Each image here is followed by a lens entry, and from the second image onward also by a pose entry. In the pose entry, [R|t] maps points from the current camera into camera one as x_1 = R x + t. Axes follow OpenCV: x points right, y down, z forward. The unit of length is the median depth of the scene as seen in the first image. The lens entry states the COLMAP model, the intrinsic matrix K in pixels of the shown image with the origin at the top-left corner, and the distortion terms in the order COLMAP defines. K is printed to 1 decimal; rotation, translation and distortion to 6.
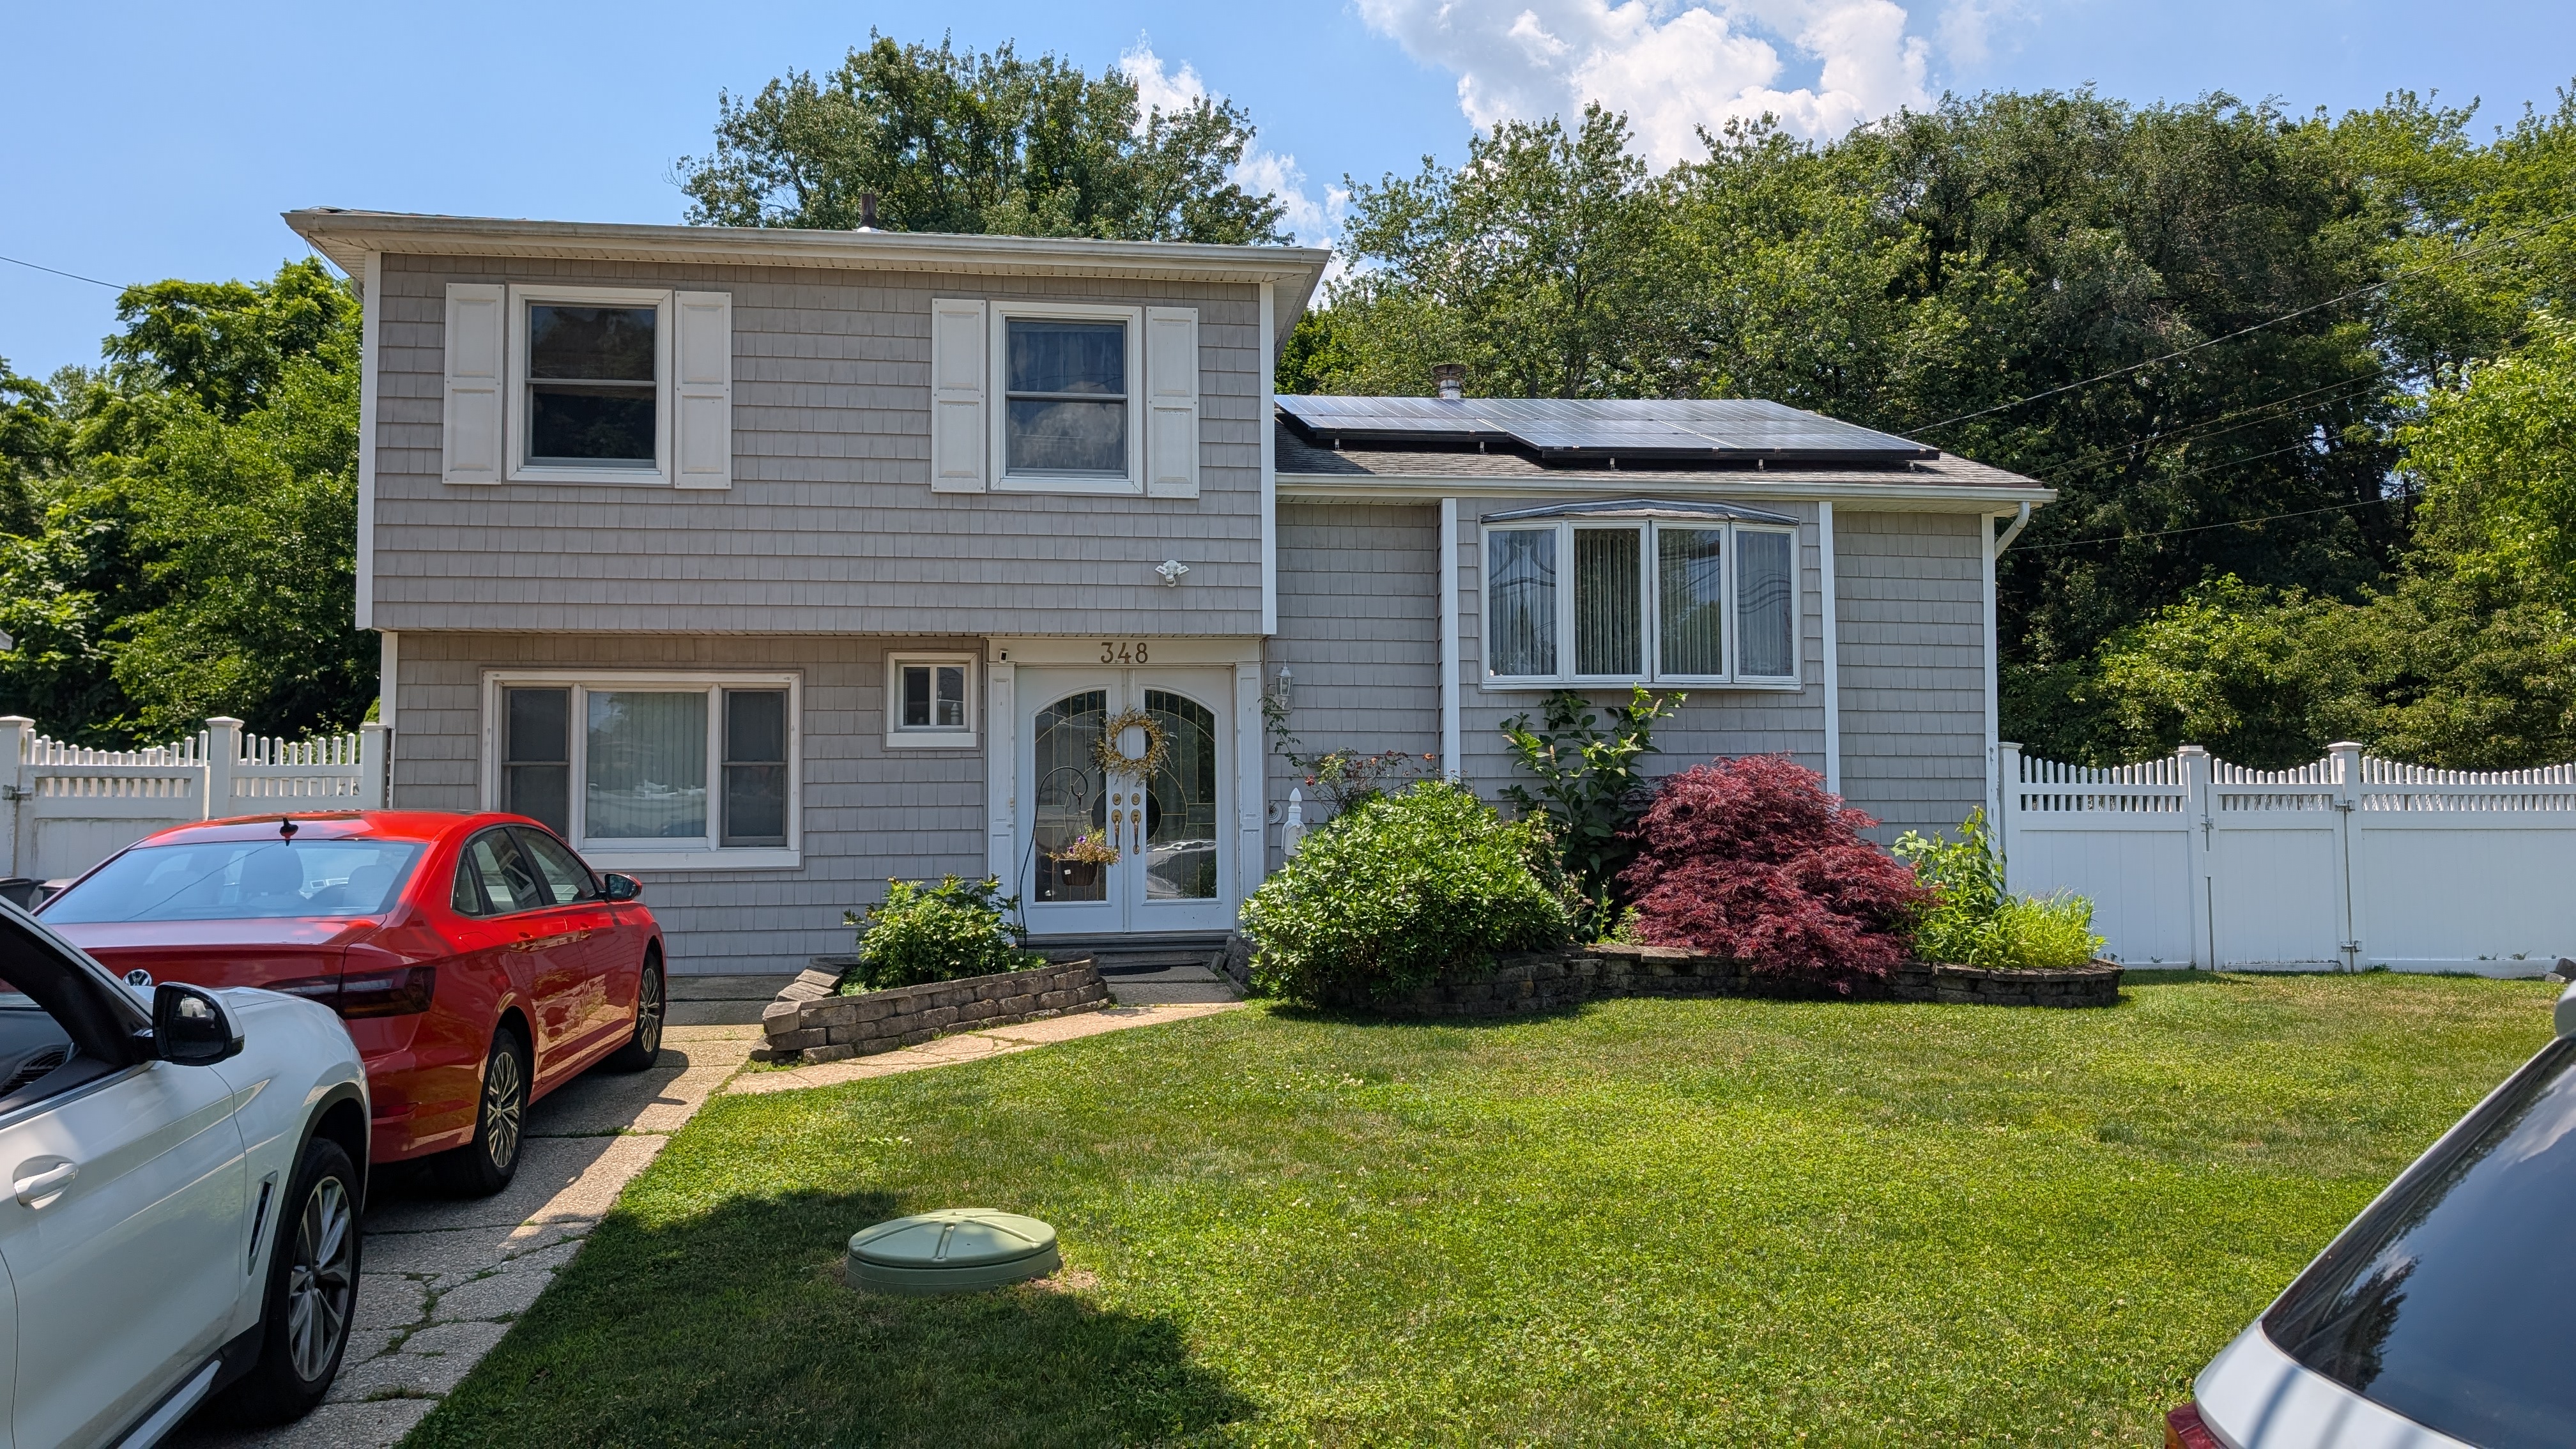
lens RADIAL K [[1880.2, 0, 1288.0], [0, 1880.2, 724.5], [0, 0, 1]] dist [0.104507, -0.205315]
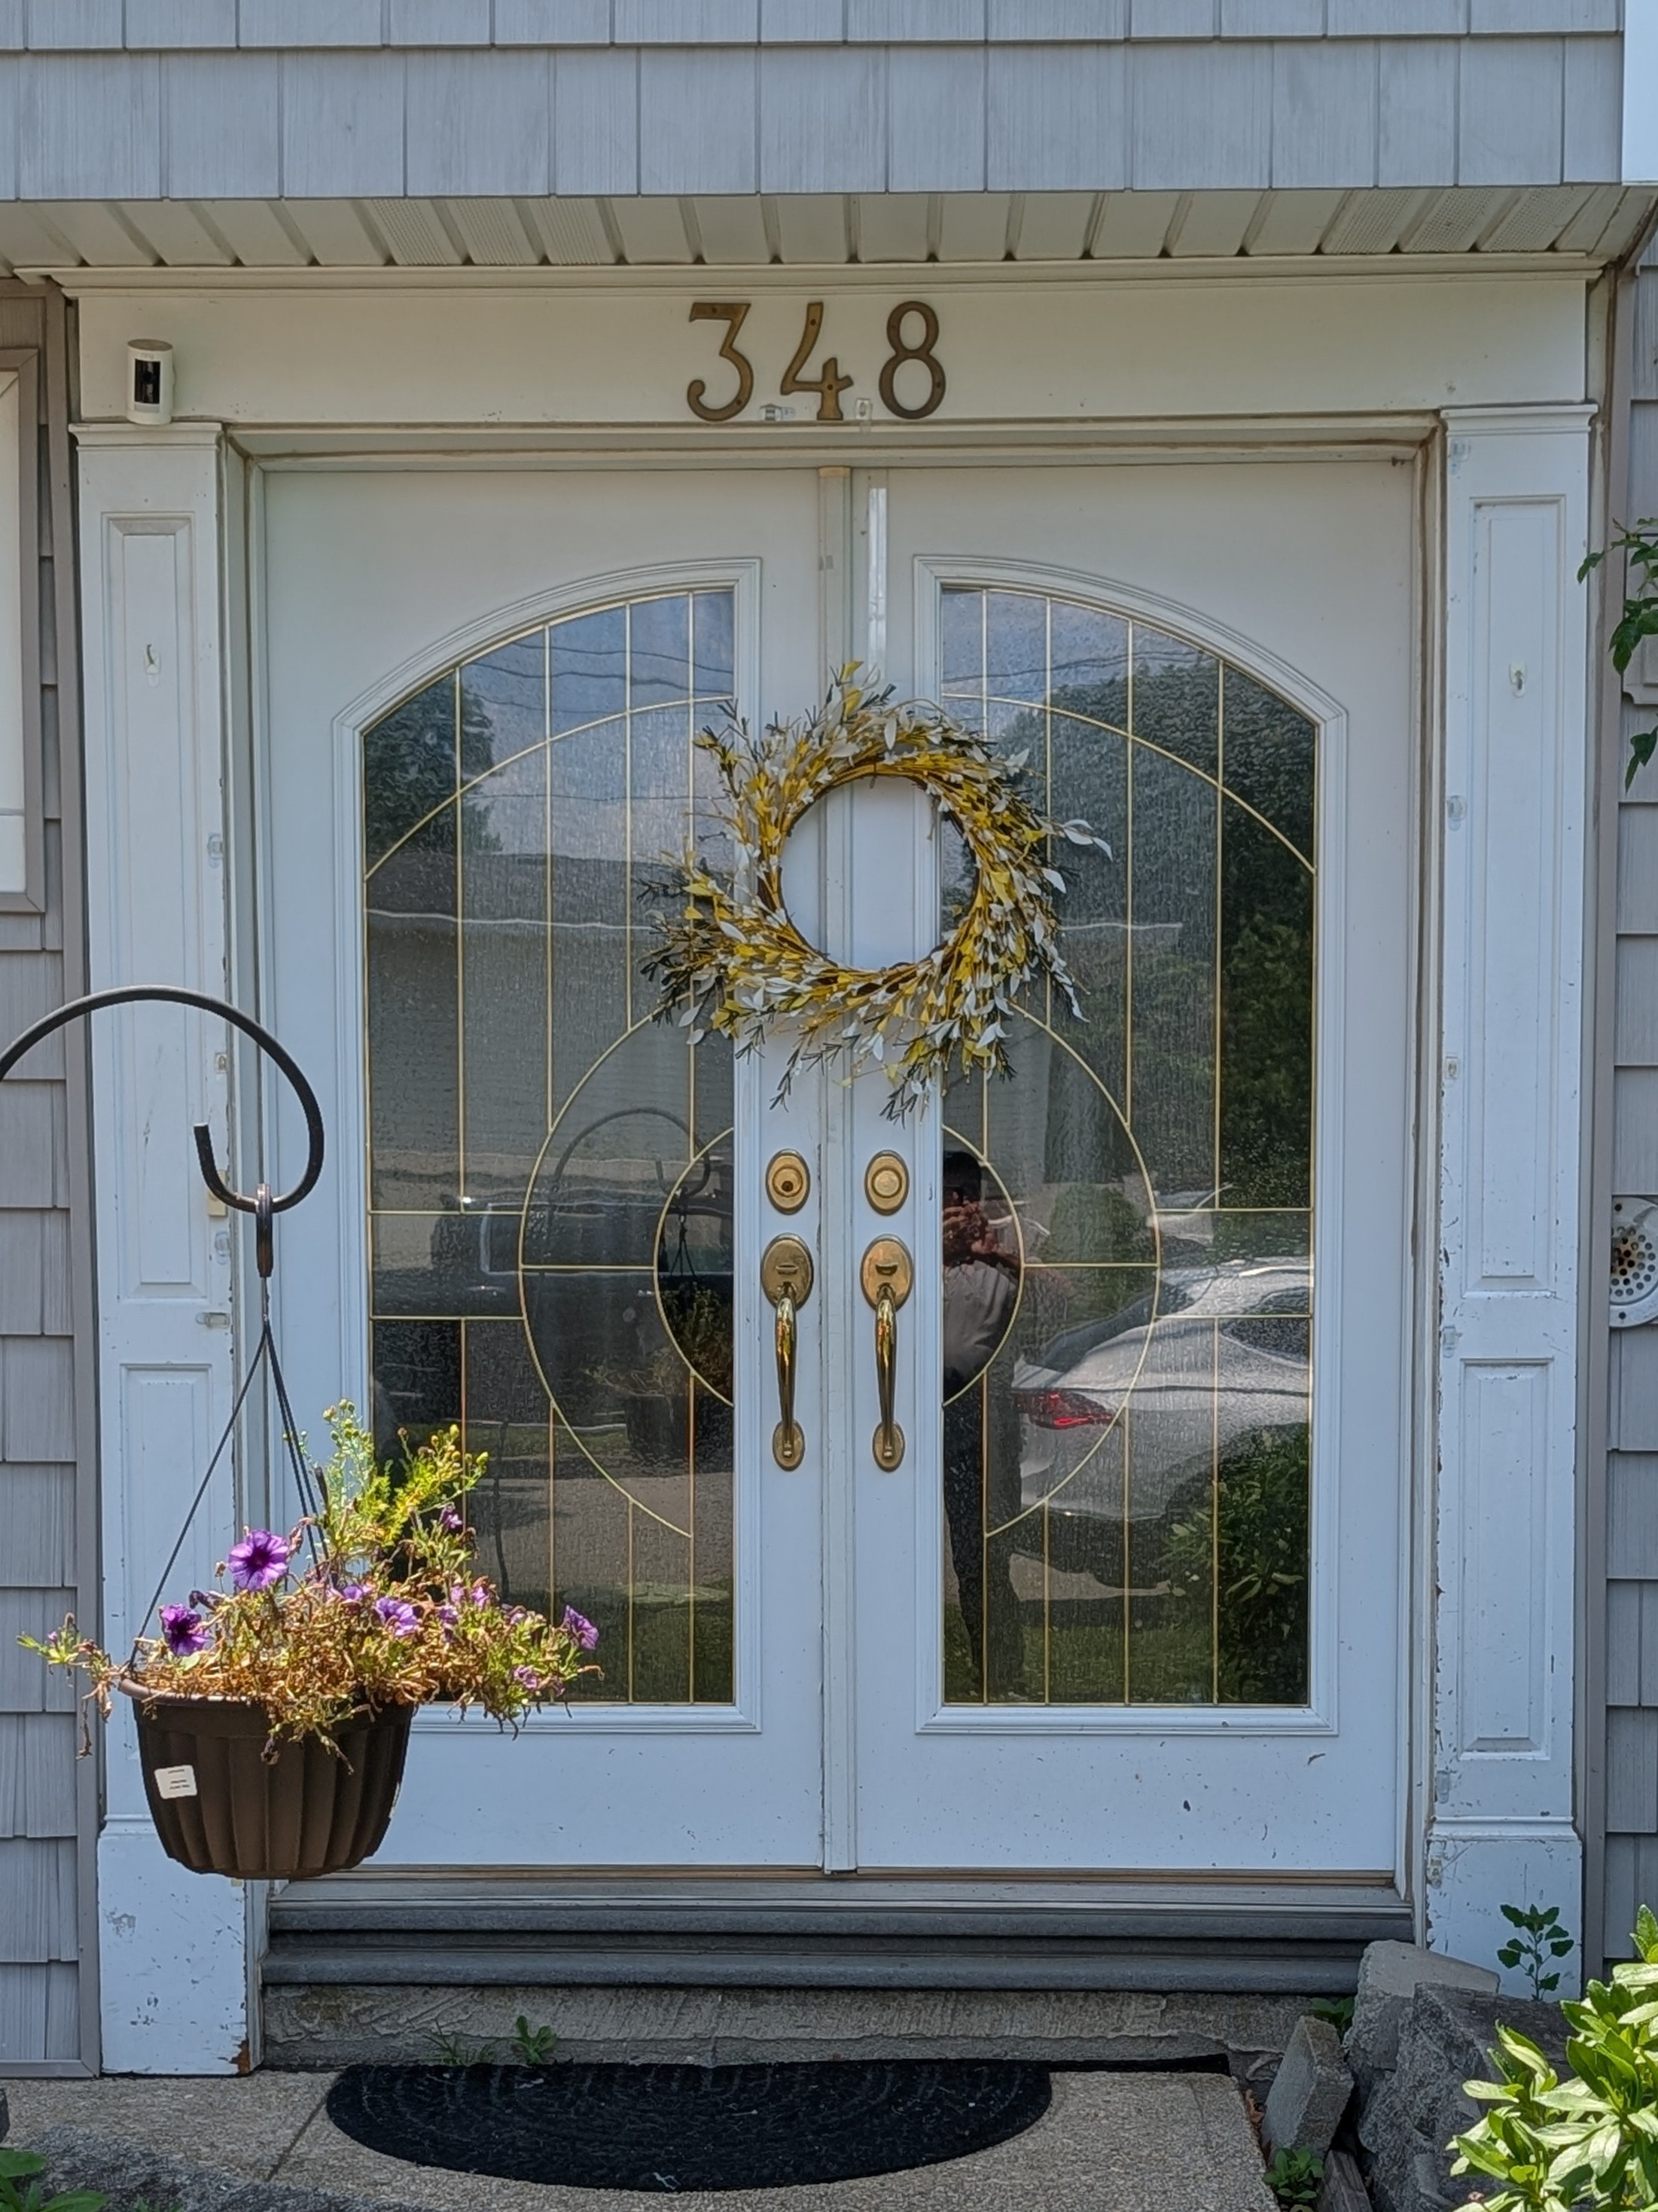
lens RADIAL K [[2986.3, 0, 829.0], [0, 2986.3, 1106.0], [0, 0, 1]] dist [-0.335340, -0.002470]
pose [[0.983153, 0.016537, -0.182035, -0.034865], [-0.010670, 0.999393, 0.033164, 0.023247], [0.182473, -0.030663, 0.982733, 0.738828]]
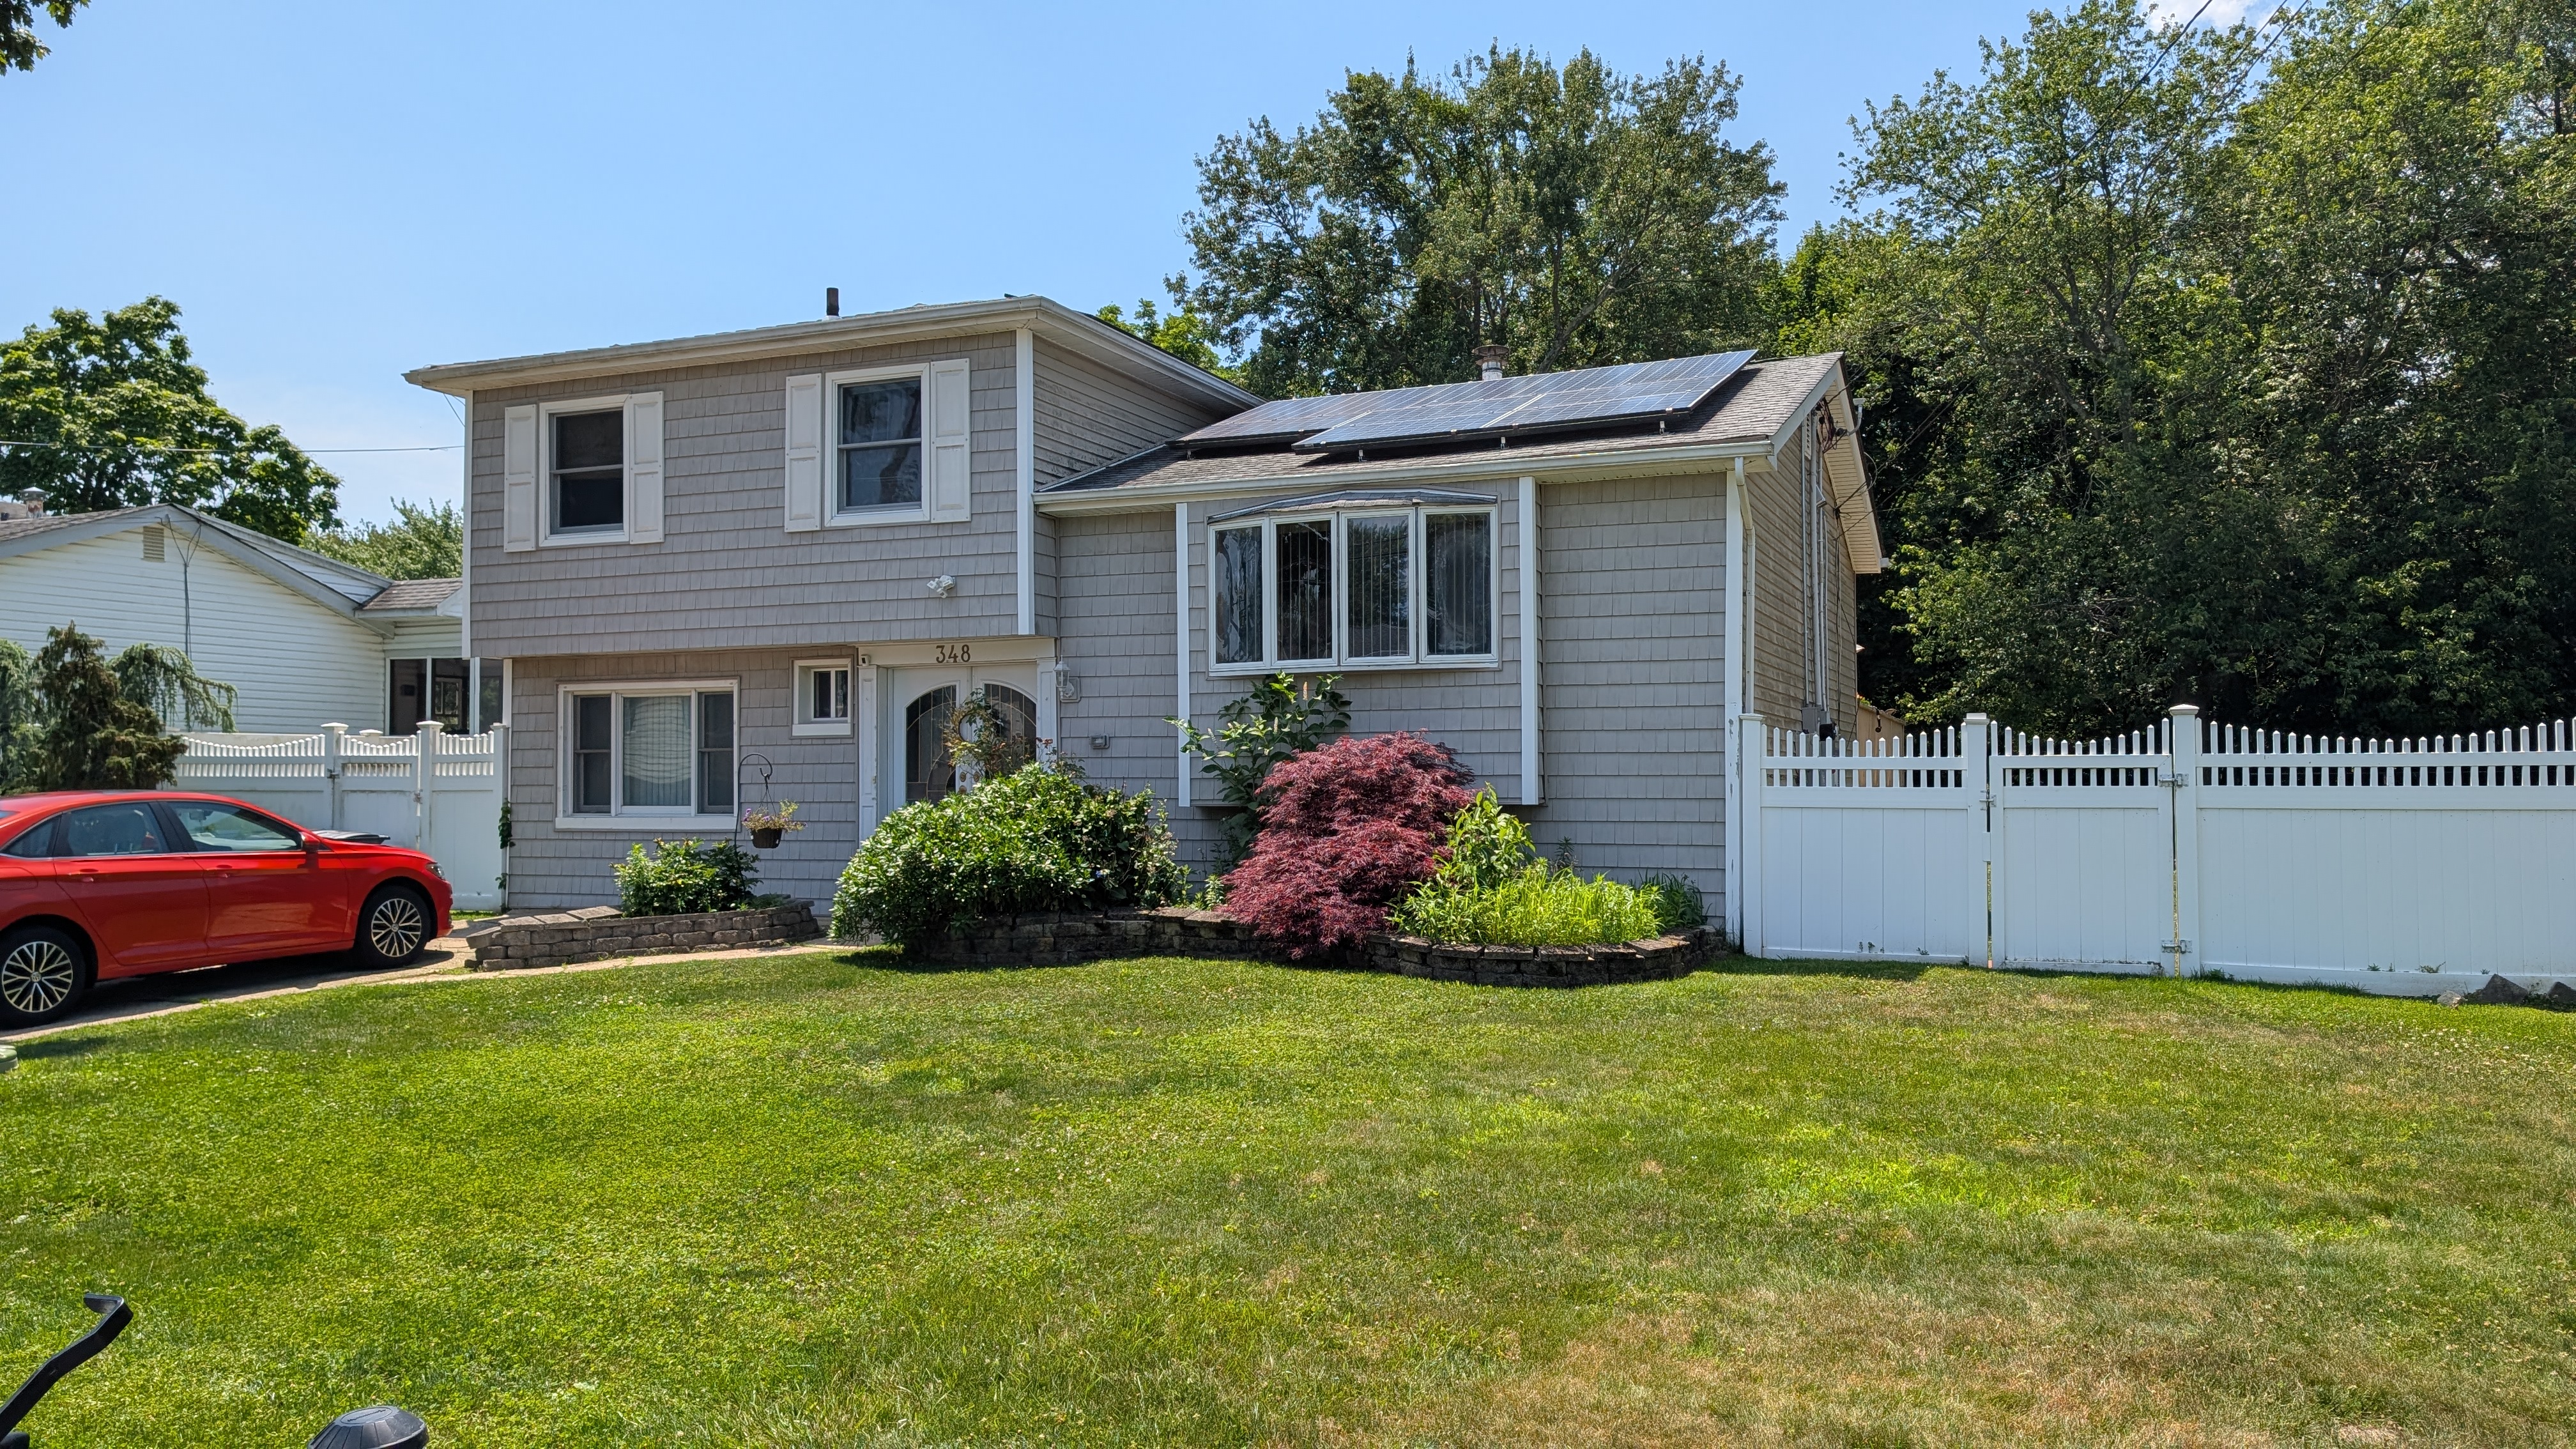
lens RADIAL K [[1863.0, 0, 1283.5], [0, 1863.0, 751.9], [0, 0, 1]] dist [0.073075, -0.159170]
pose [[0.862342, -0.008067, -0.506263, 0.699138], [0.024322, 0.999379, 0.025504, -0.001132], [0.505742, -0.034307, 0.862002, 0.088855]]
